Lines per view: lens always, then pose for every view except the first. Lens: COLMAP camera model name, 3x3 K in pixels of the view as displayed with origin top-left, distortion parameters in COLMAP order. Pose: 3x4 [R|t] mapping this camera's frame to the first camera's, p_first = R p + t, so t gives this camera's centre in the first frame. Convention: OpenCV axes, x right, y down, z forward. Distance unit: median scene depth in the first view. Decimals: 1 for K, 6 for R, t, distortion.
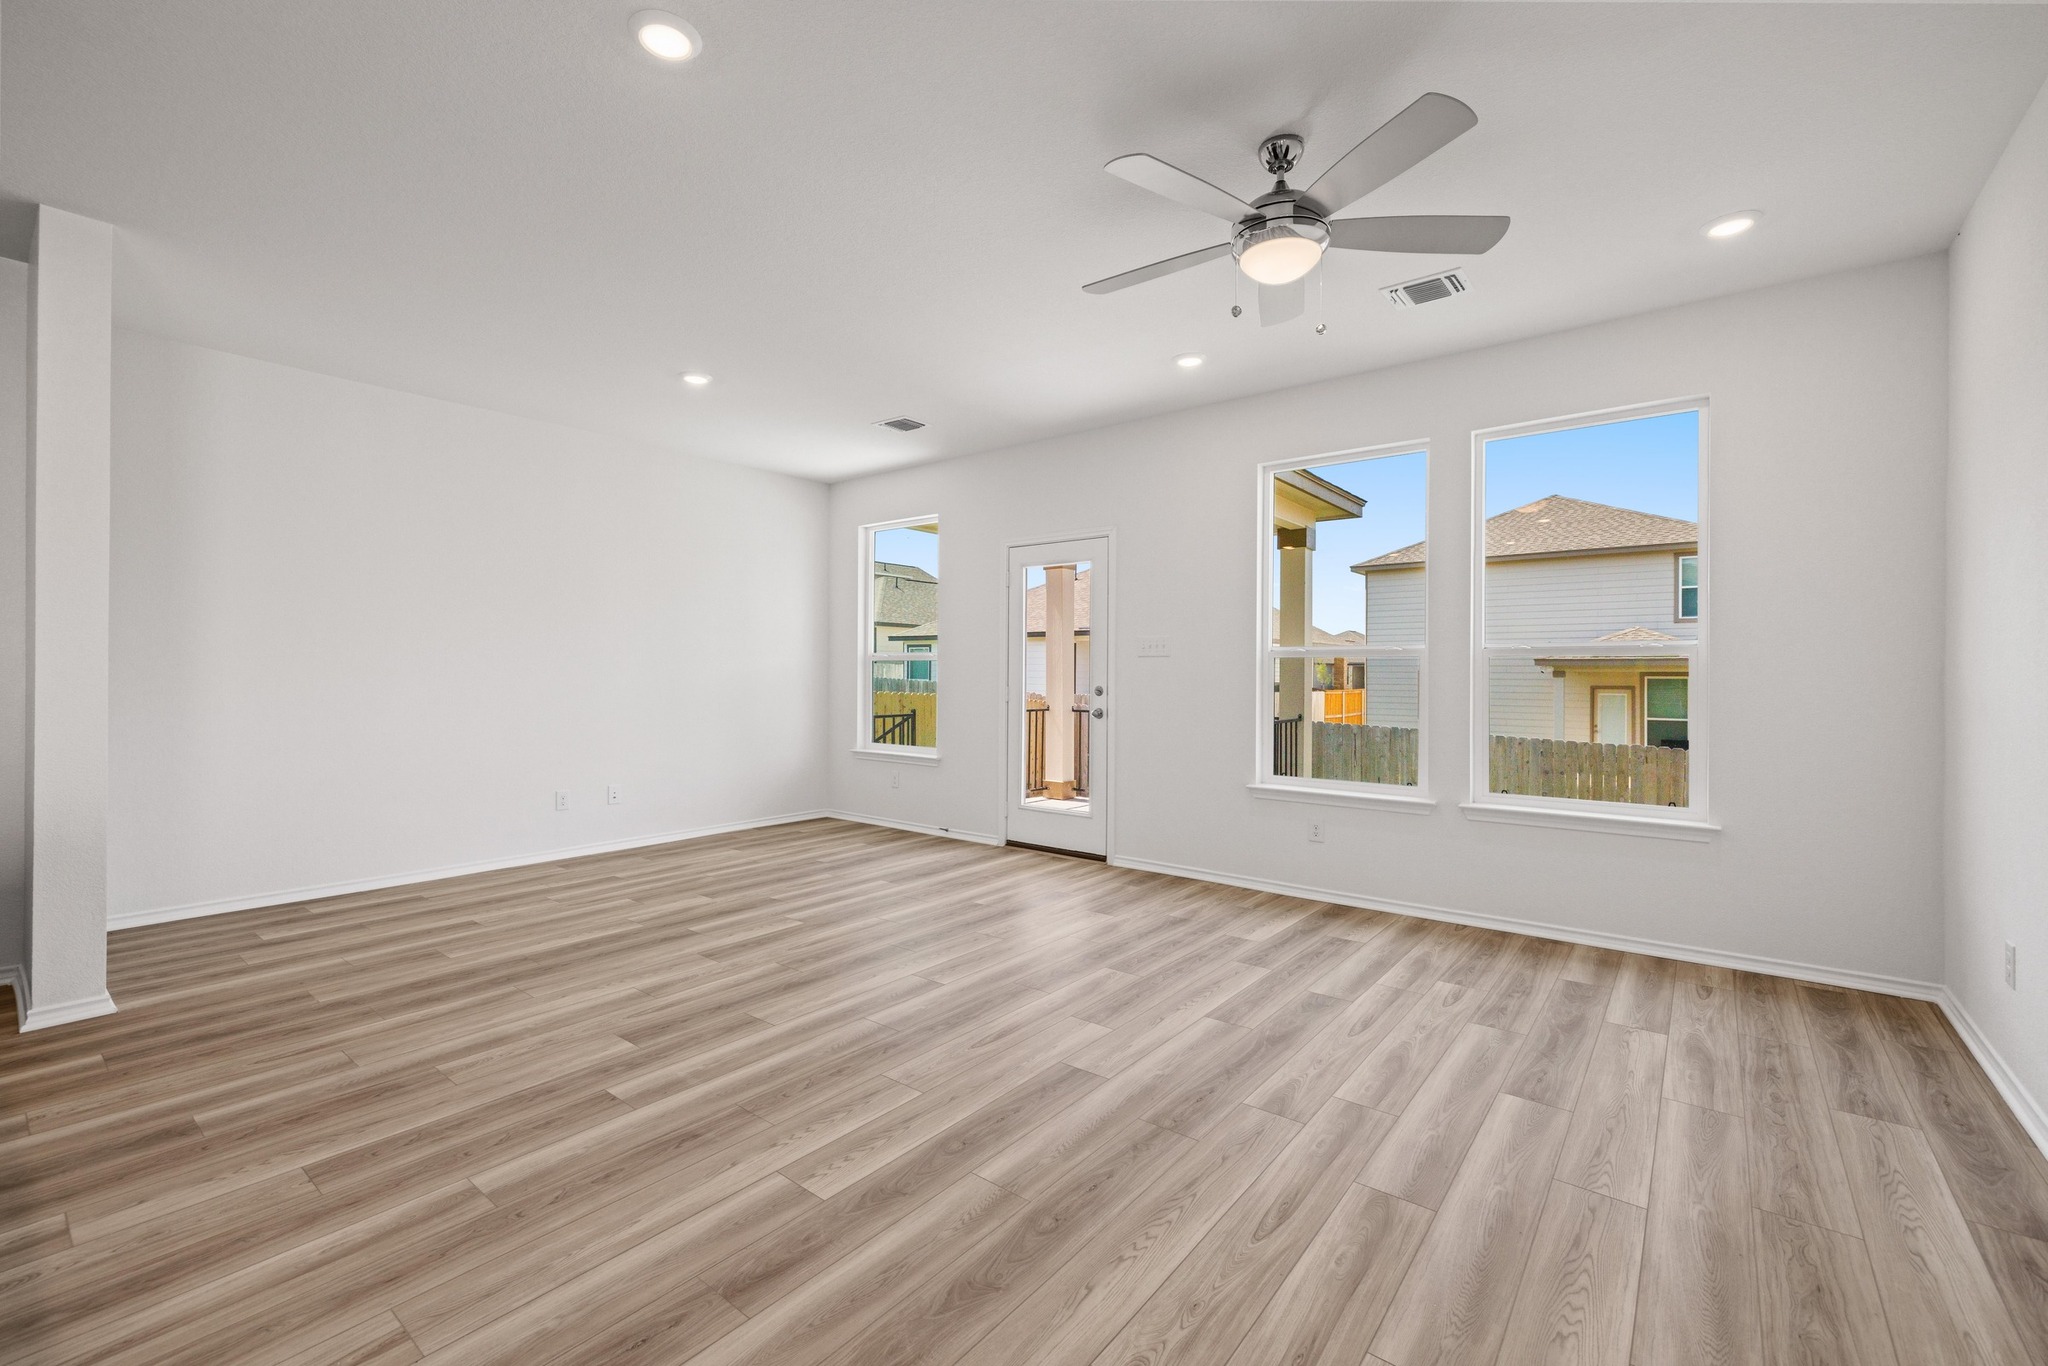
lens RADIAL K [[854.6, 0, 1013.9], [0, 854.6, 680.8], [0, 0, 1]] dist [-0.002348, -0.000571]
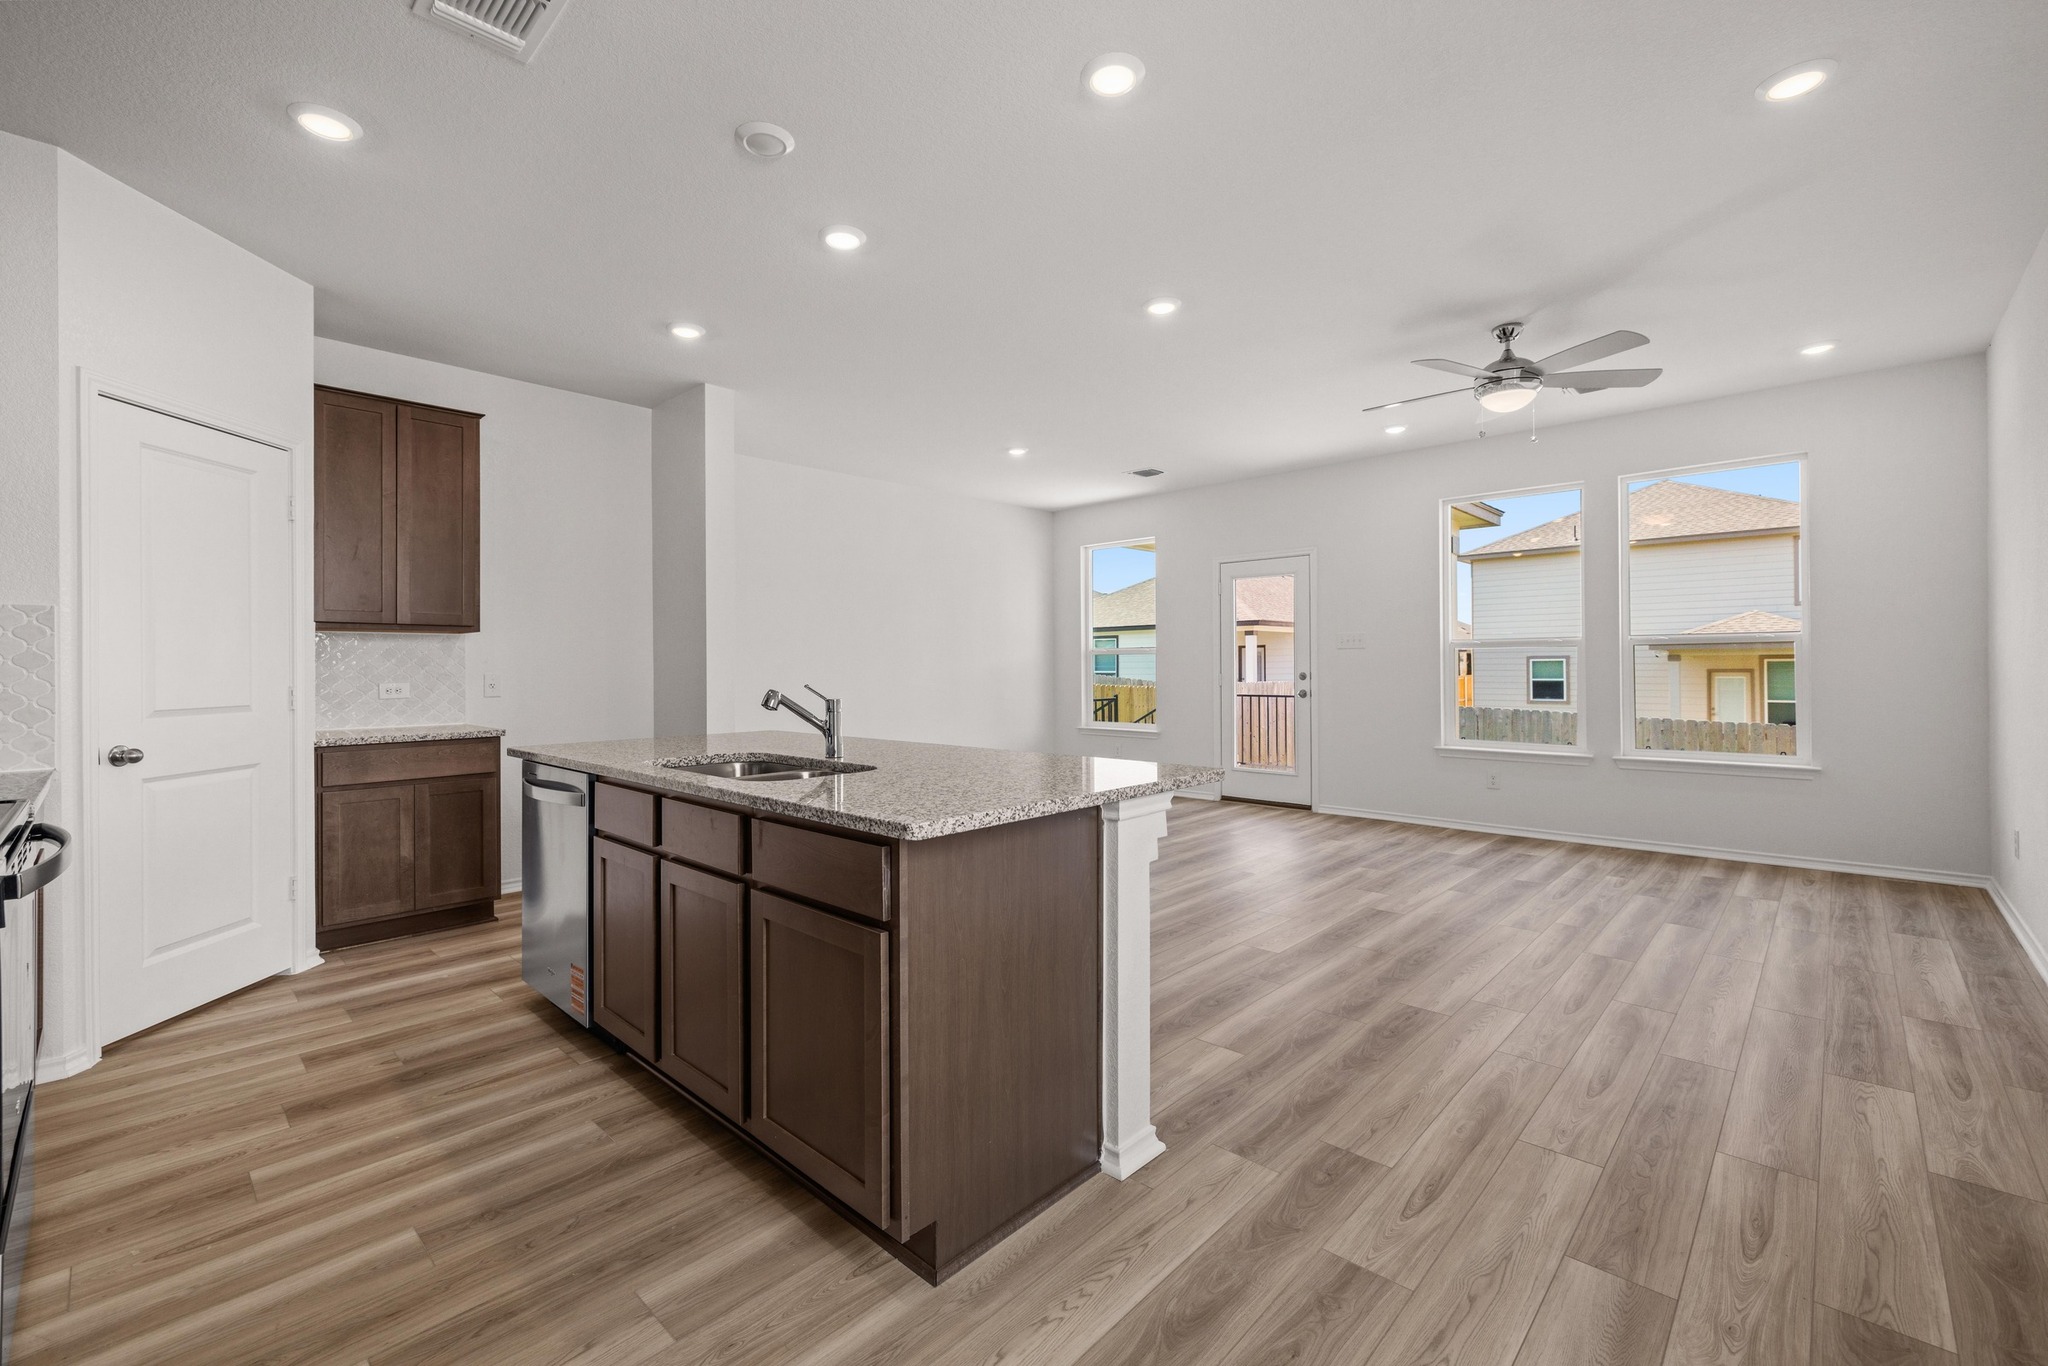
lens RADIAL K [[854.6, 0, 1012.4], [0, 854.6, 669.1], [0, 0, 1]] dist [-0.002348, -0.000571]
pose [[0.996144, -0.012333, -0.086859, -0.388503], [0.012002, 0.999919, -0.004331, 0.003284], [0.086905, 0.003271, 0.996211, -0.539320]]
